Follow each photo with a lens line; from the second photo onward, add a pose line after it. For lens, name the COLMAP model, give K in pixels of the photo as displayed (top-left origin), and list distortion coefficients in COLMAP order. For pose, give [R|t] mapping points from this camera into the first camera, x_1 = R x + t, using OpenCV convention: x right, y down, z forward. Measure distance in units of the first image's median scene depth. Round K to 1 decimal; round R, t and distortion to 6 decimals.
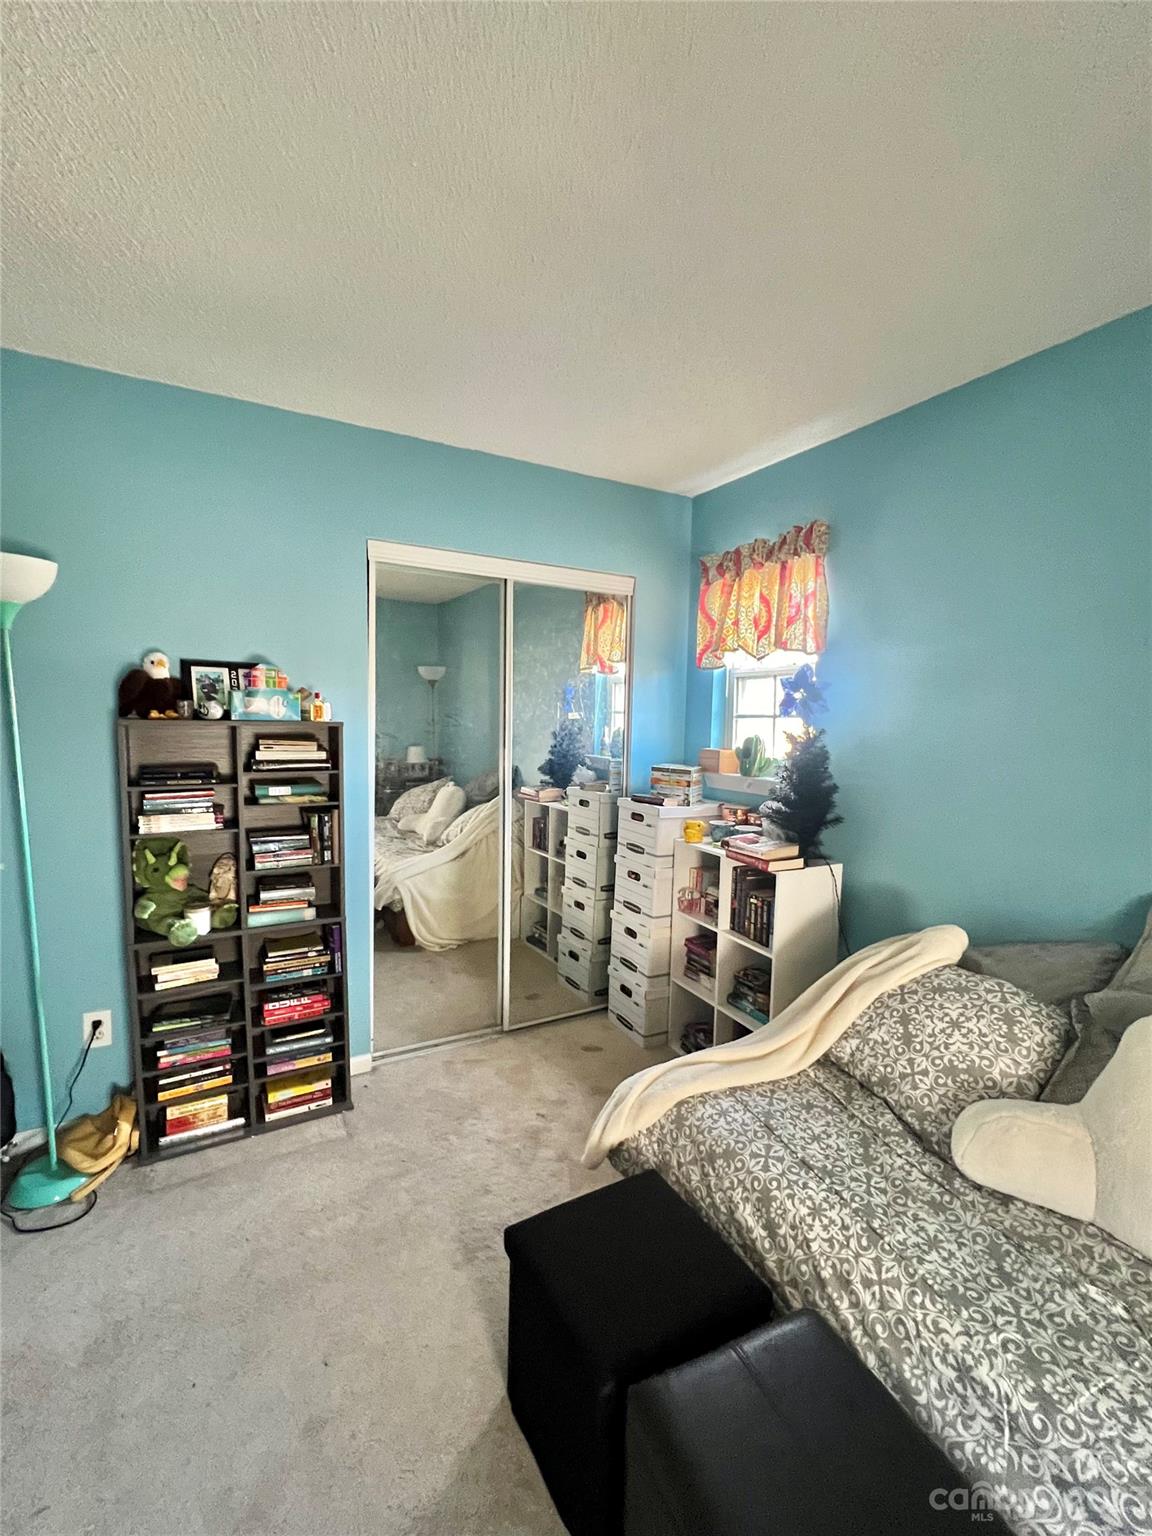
lens RADIAL K [[667.8, 0, 576.6], [0, 667.8, 771.2], [0, 0, 1]] dist [-0.001928, 0.000648]
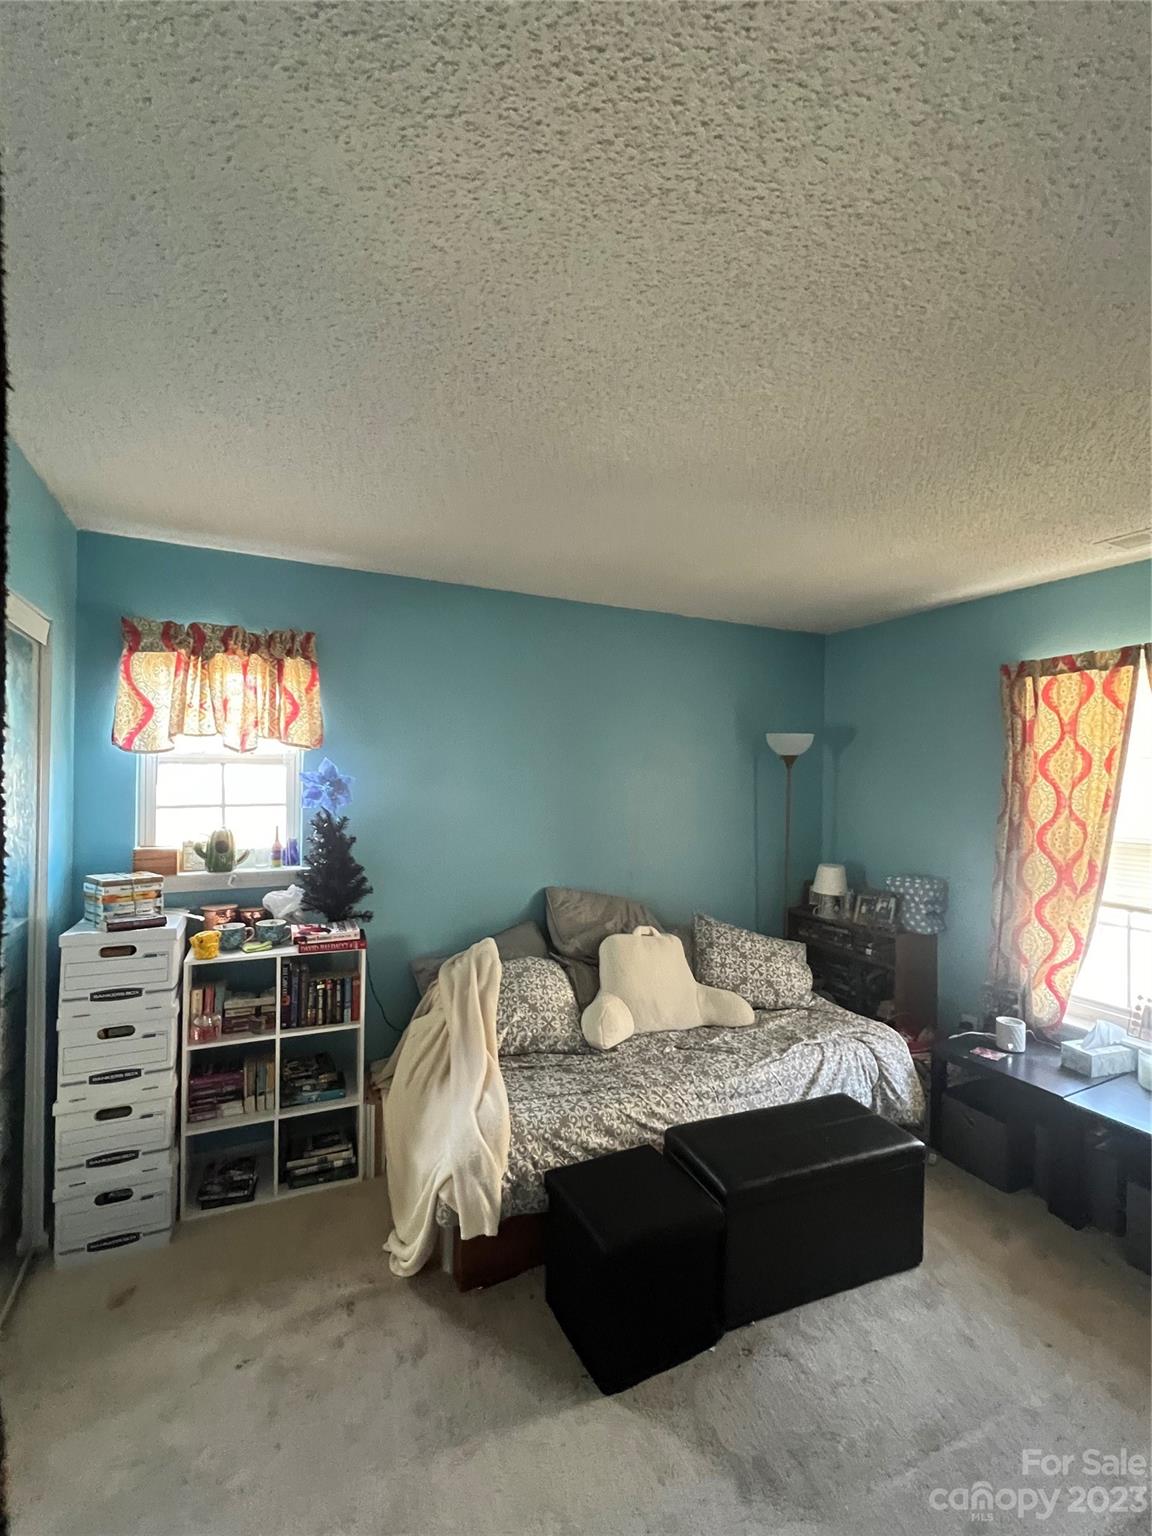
lens RADIAL K [[667.8, 0, 577.0], [0, 667.8, 769.1], [0, 0, 1]] dist [-0.001928, 0.000648]
pose [[0.050717, -0.010576, 0.998657, -0.788940], [0.076539, 0.997044, 0.006672, -0.126124], [-0.995776, 0.076098, 0.051377, 0.551213]]
